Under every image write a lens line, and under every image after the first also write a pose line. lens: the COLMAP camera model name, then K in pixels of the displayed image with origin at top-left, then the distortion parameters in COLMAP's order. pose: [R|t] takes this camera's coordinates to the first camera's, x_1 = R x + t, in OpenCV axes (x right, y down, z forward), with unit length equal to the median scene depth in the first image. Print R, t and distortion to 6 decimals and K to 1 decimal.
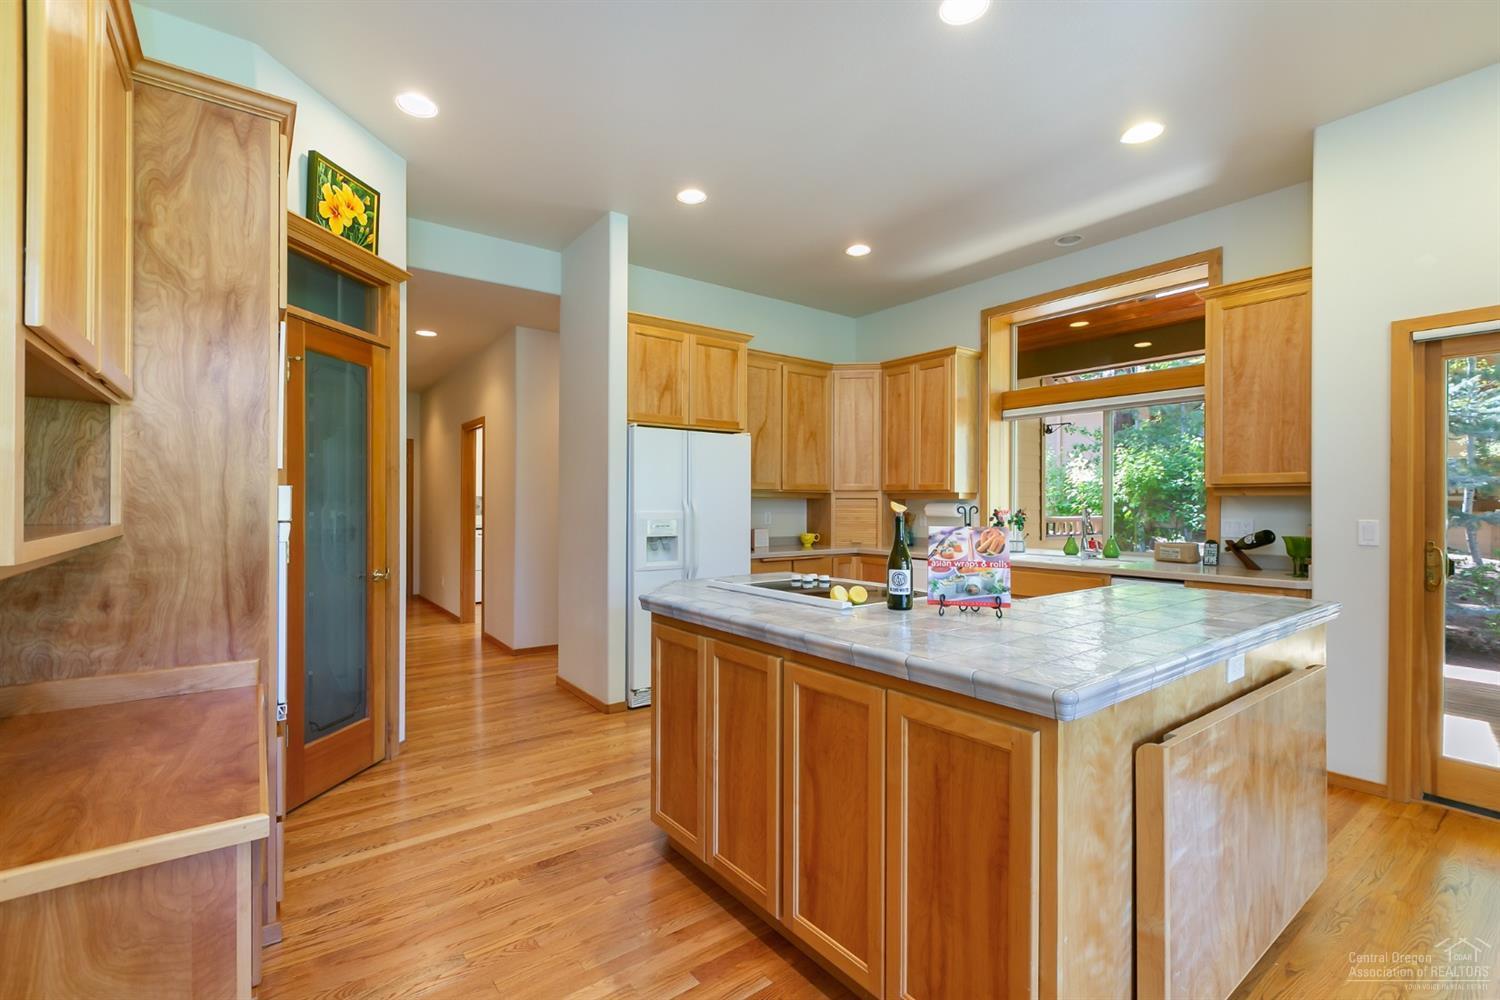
lens RADIAL K [[652.9, 0, 714.7], [0, 652.9, 501.8], [0, 0, 1]] dist [-0.000428, -0.000147]
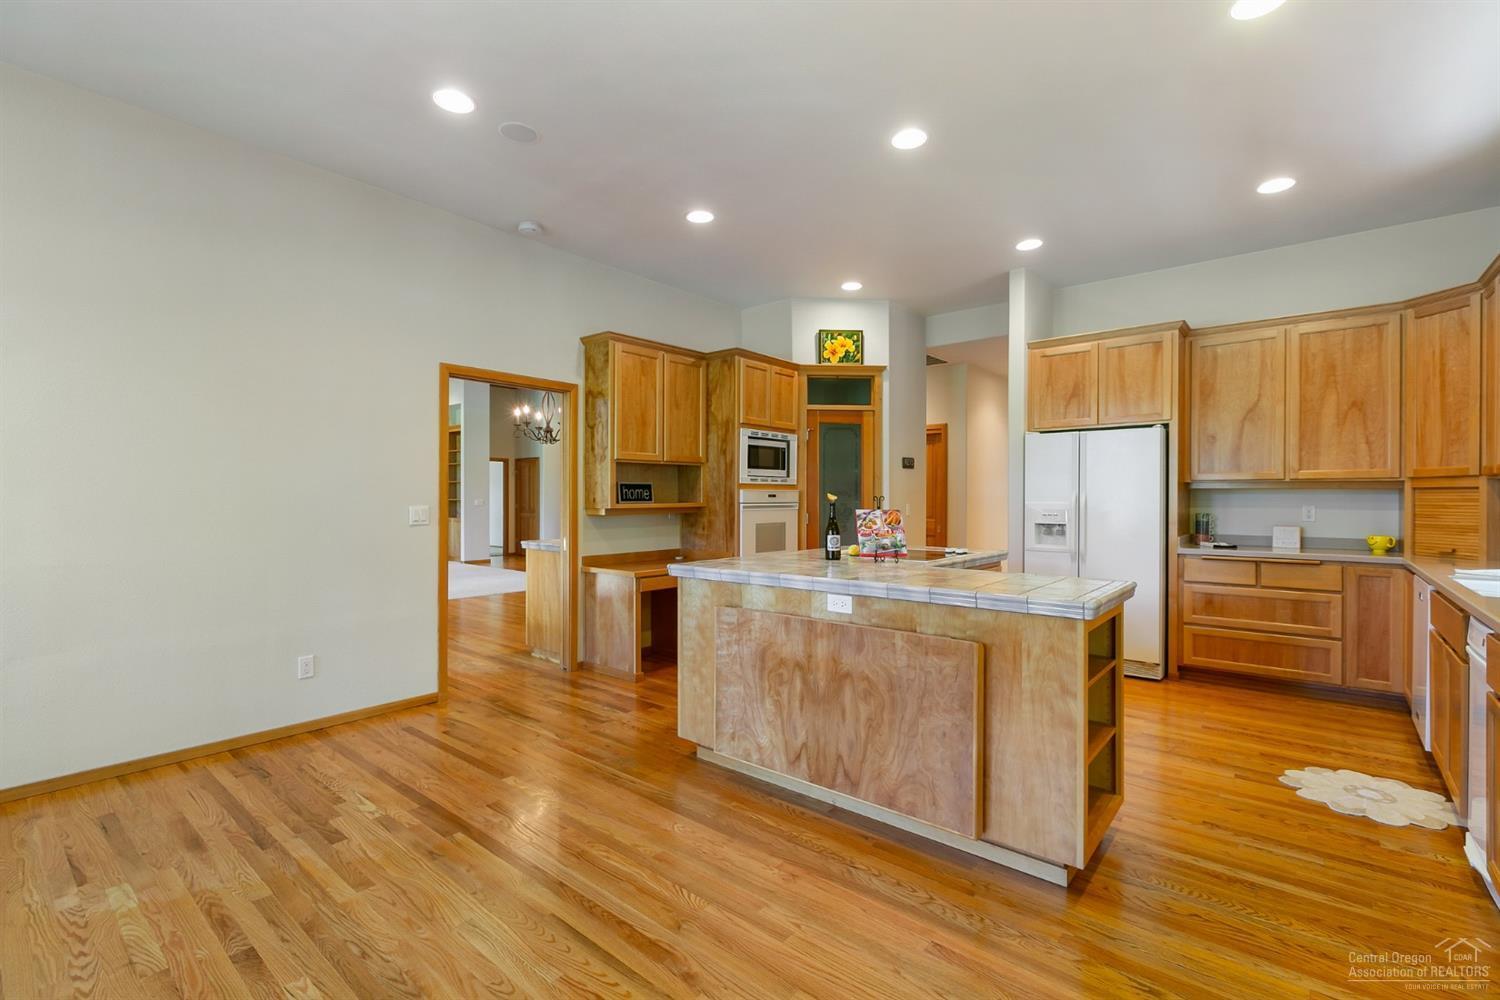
lens RADIAL K [[671.5, 0, 745.2], [0, 671.5, 504.3], [0, 0, 1]] dist [0.000241, -0.000179]
pose [[0.247080, 0.005179, -0.968981, 1.268642], [0.002689, 0.999978, 0.006031, 0.011081], [0.968991, -0.004096, 0.247061, 0.202096]]
